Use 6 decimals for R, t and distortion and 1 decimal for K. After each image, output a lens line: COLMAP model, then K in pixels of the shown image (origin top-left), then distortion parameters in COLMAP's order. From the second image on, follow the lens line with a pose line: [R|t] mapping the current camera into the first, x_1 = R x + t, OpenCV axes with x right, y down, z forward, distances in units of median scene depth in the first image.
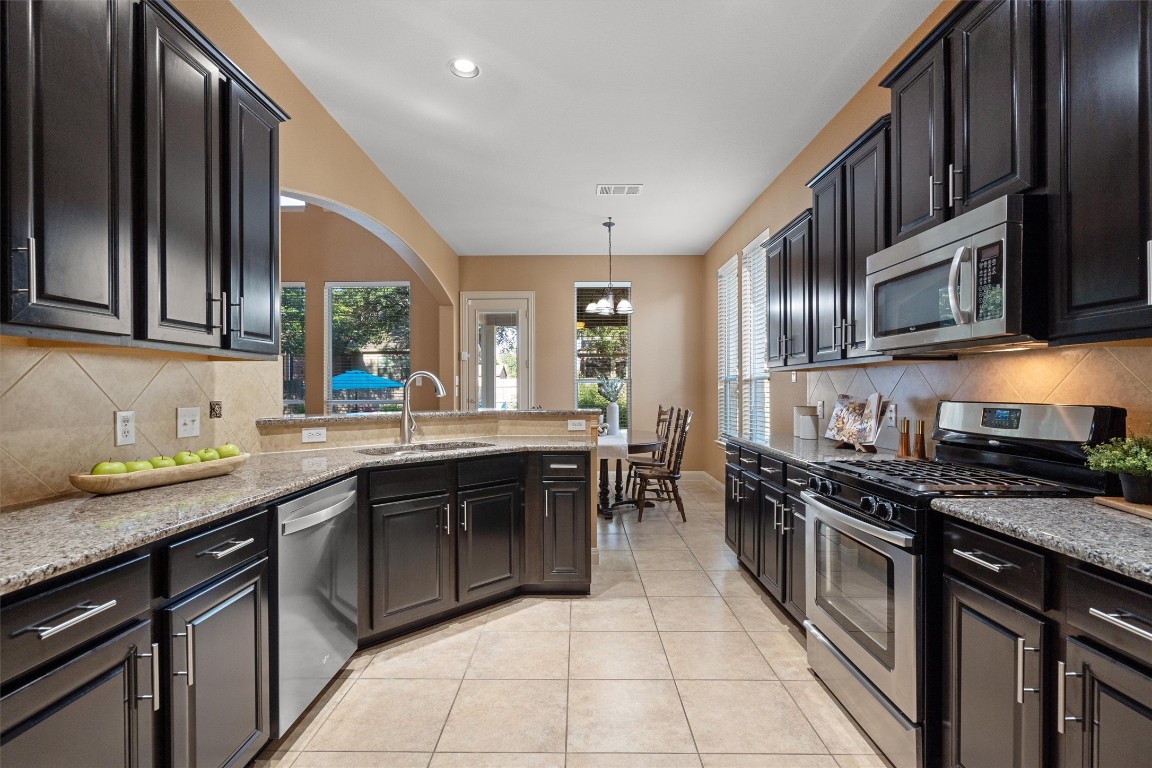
lens RADIAL K [[531.3, 0, 574.2], [0, 531.3, 386.5], [0, 0, 1]] dist [0.002738, 0.000693]
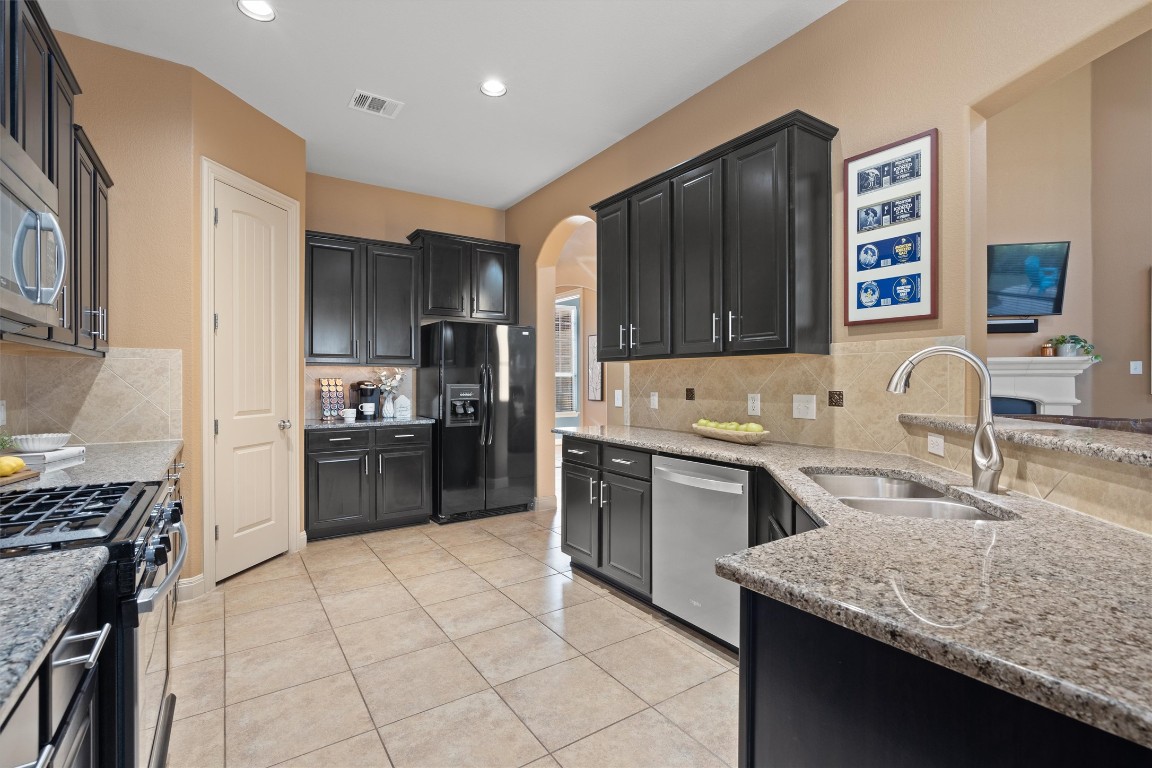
lens RADIAL K [[531.3, 0, 574.1], [0, 531.3, 383.5], [0, 0, 1]] dist [0.002738, 0.000693]
pose [[-0.831125, 0.006745, -0.556045, 0.382181], [0.005929, 0.999977, 0.003269, 0.005900], [0.556055, -0.000580, -0.831146, 1.636937]]
